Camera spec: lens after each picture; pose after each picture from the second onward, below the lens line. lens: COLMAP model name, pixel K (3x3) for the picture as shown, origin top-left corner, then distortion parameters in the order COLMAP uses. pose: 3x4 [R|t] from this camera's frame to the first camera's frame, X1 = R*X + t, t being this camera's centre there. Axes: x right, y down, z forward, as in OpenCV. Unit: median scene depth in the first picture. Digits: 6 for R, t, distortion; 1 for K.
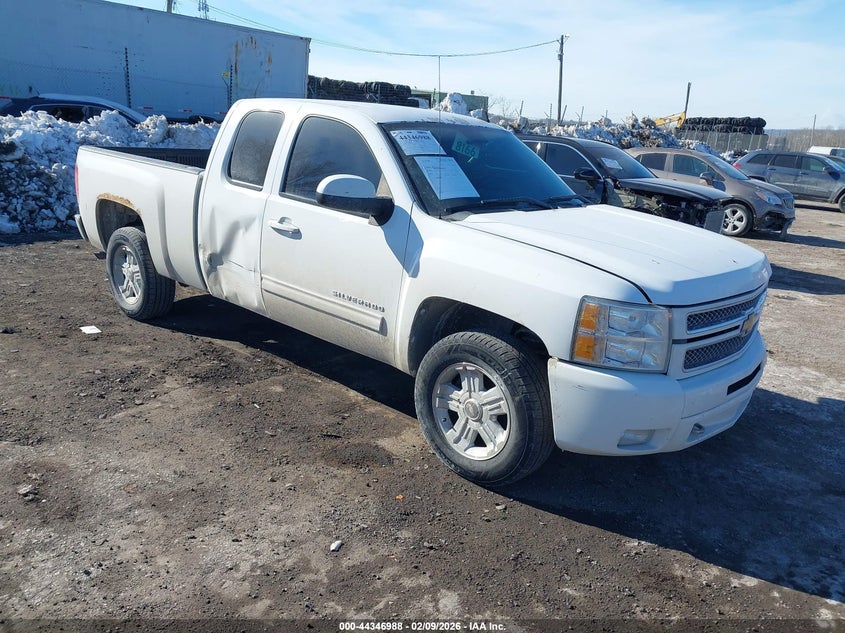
lens RADIAL K [[679.6, 0, 422.5], [0, 679.6, 316.5], [0, 0, 1]] dist [-0.003364, -0.000217]
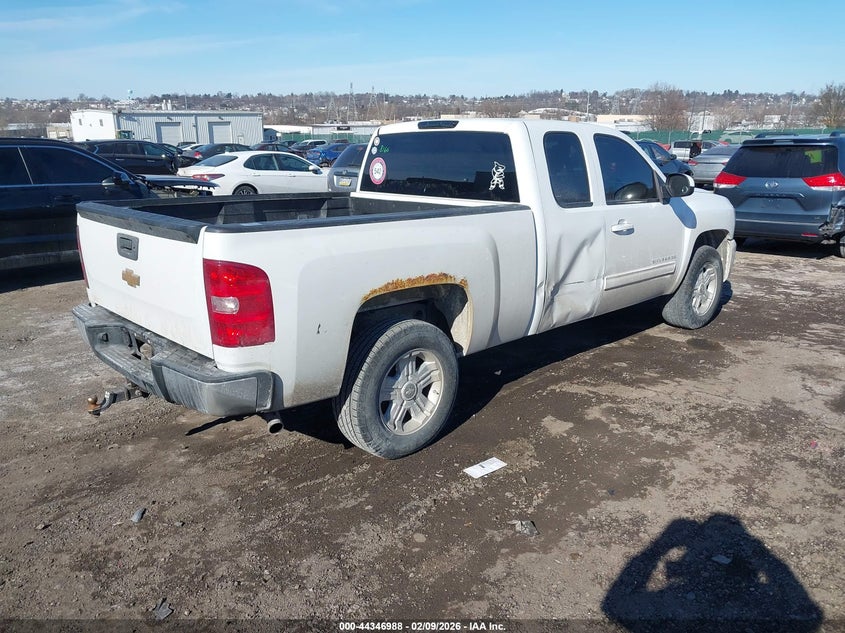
lens RADIAL K [[679.6, 0, 422.5], [0, 679.6, 316.5], [0, 0, 1]] dist [-0.003364, -0.000217]
pose [[0.091012, -0.320654, 0.942814, -1.303863], [0.287587, 0.914869, 0.283388, -0.394925], [-0.953420, 0.245349, 0.175480, 1.071952]]
